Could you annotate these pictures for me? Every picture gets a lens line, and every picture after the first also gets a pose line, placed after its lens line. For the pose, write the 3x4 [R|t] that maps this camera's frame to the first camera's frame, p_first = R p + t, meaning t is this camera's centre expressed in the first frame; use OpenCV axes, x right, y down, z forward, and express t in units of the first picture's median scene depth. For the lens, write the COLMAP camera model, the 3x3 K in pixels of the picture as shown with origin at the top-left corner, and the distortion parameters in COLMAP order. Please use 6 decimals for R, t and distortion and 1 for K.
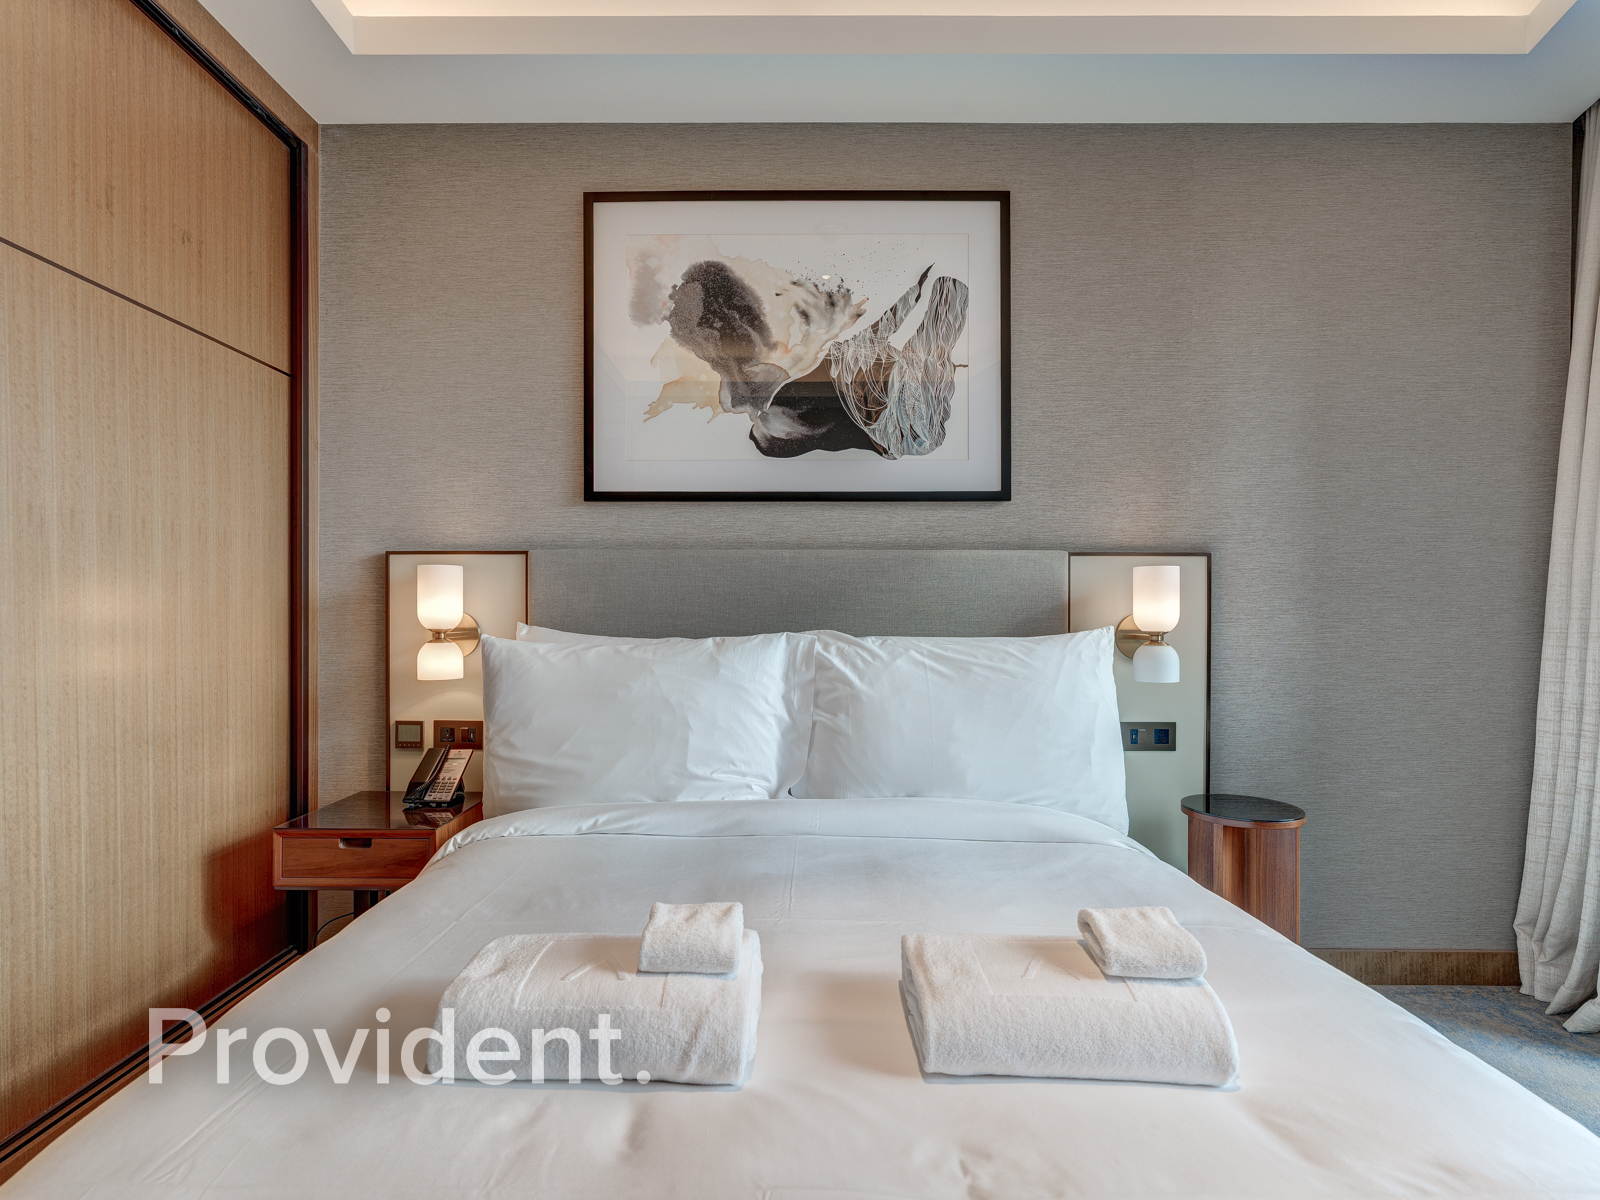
lens RADIAL K [[816.1, 0, 796.4], [0, 816.1, 610.2], [0, 0, 1]] dist [-0.003533, 0.000644]
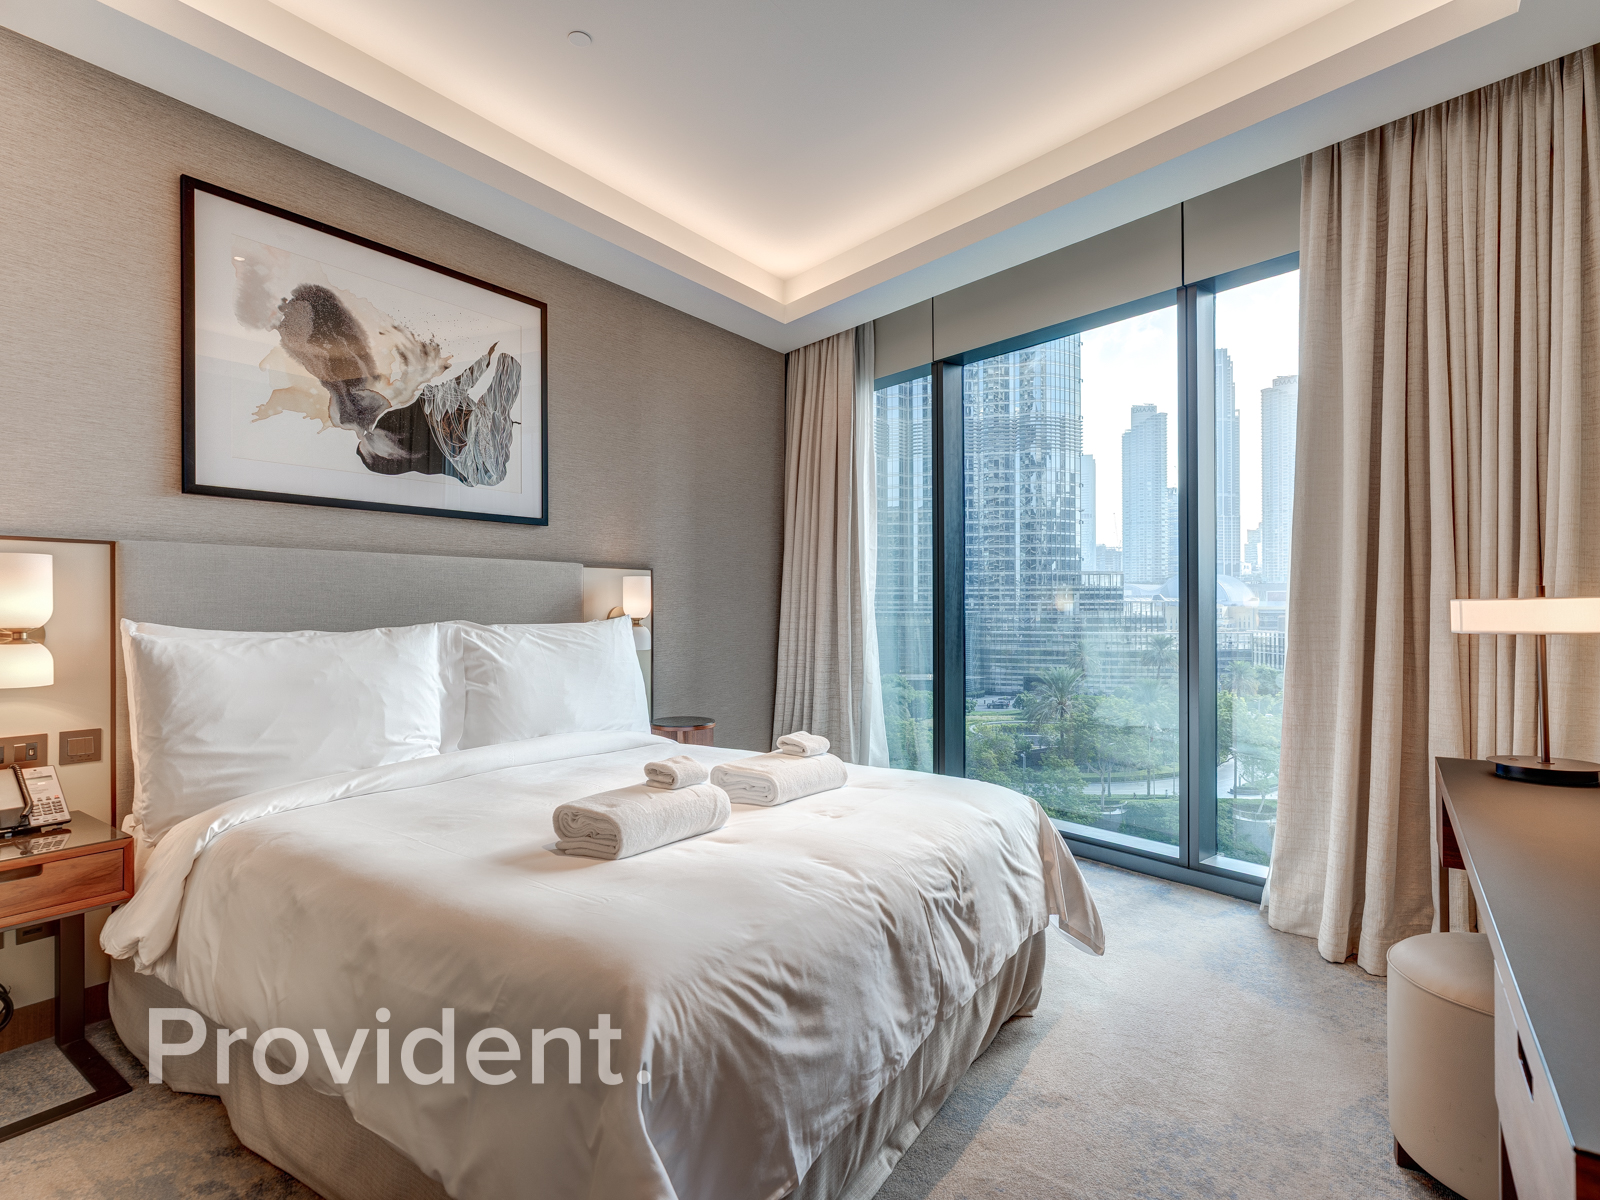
lens RADIAL K [[813.0, 0, 795.9], [0, 813.0, 597.9], [0, 0, 1]] dist [-0.002910, 0.000392]
pose [[0.579230, 0.003762, 0.815156, -0.622219], [0.003535, 0.999968, -0.007127, 0.000023], [-0.815157, 0.007010, 0.579198, -0.148249]]
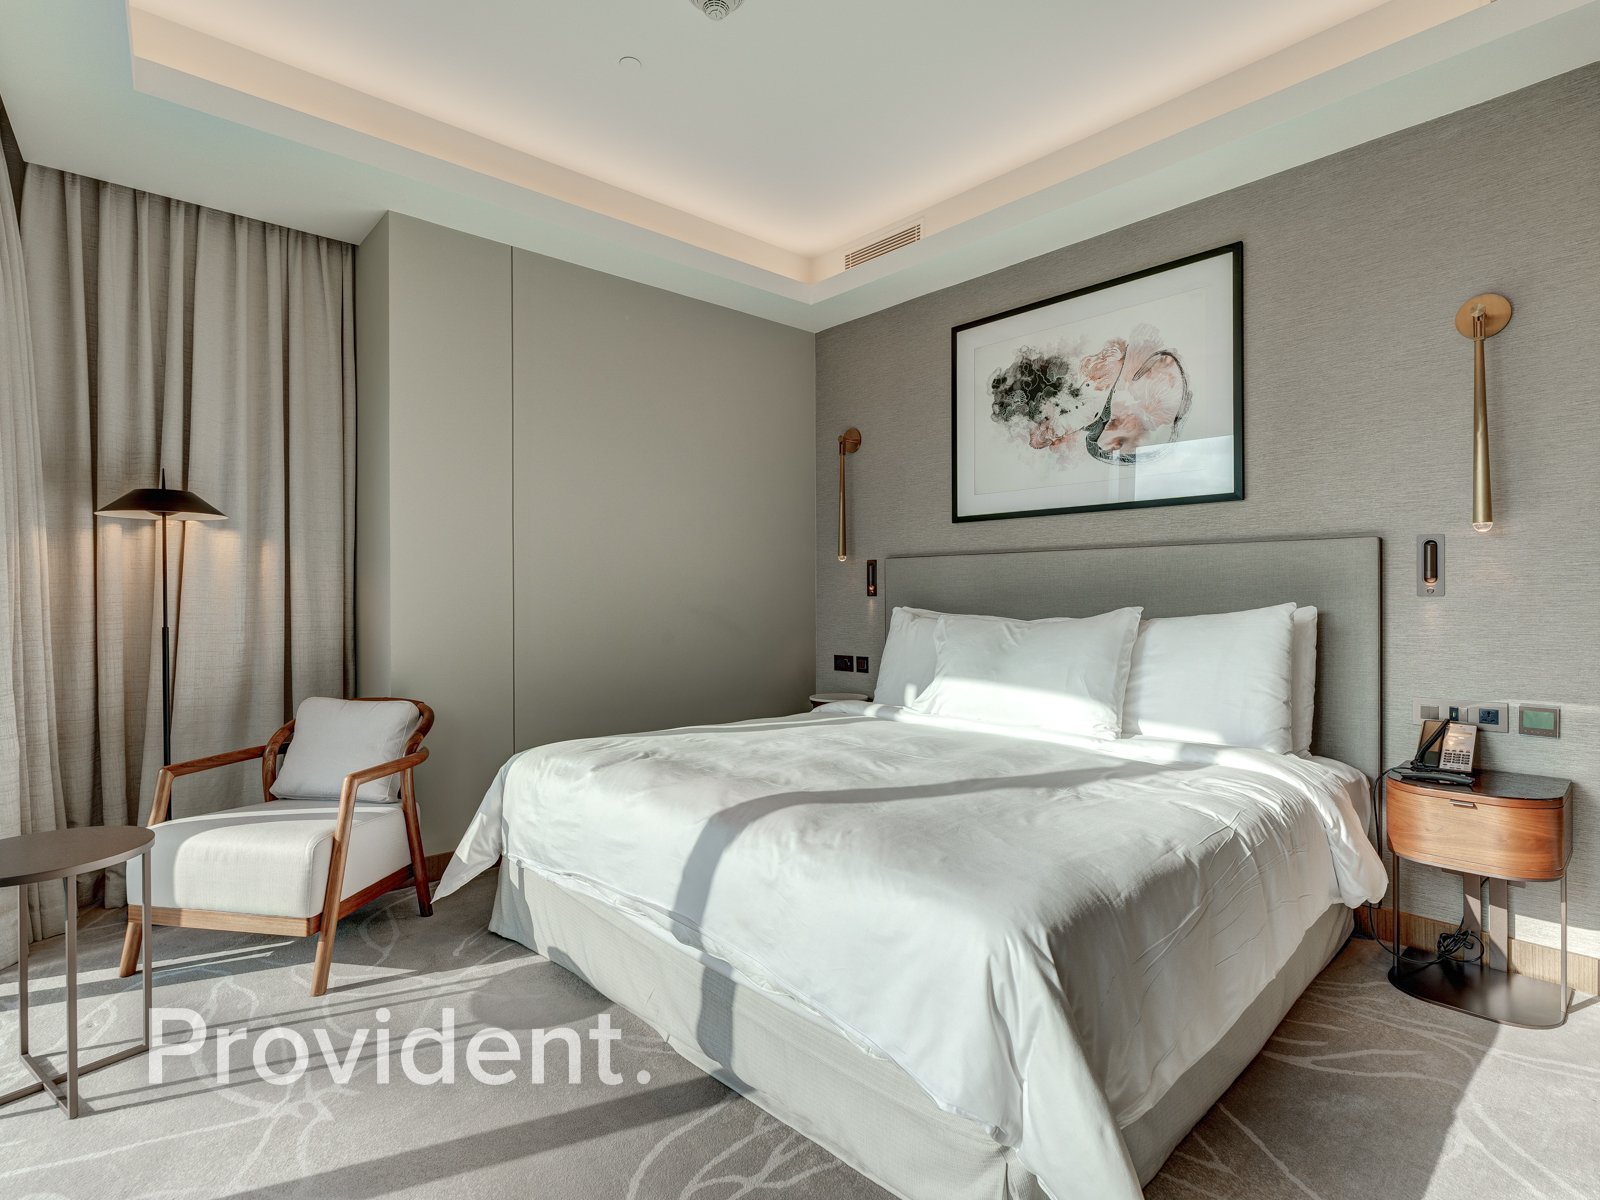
lens RADIAL K [[819.8, 0, 798.1], [0, 819.8, 587.7], [0, 0, 1]] dist [-0.005809, 0.001873]
pose [[0.672627, -0.005293, -0.739963, 0.708136], [0.003645, 0.999986, -0.003839, -0.004669], [0.739973, -0.000115, 0.672636, -0.284440]]
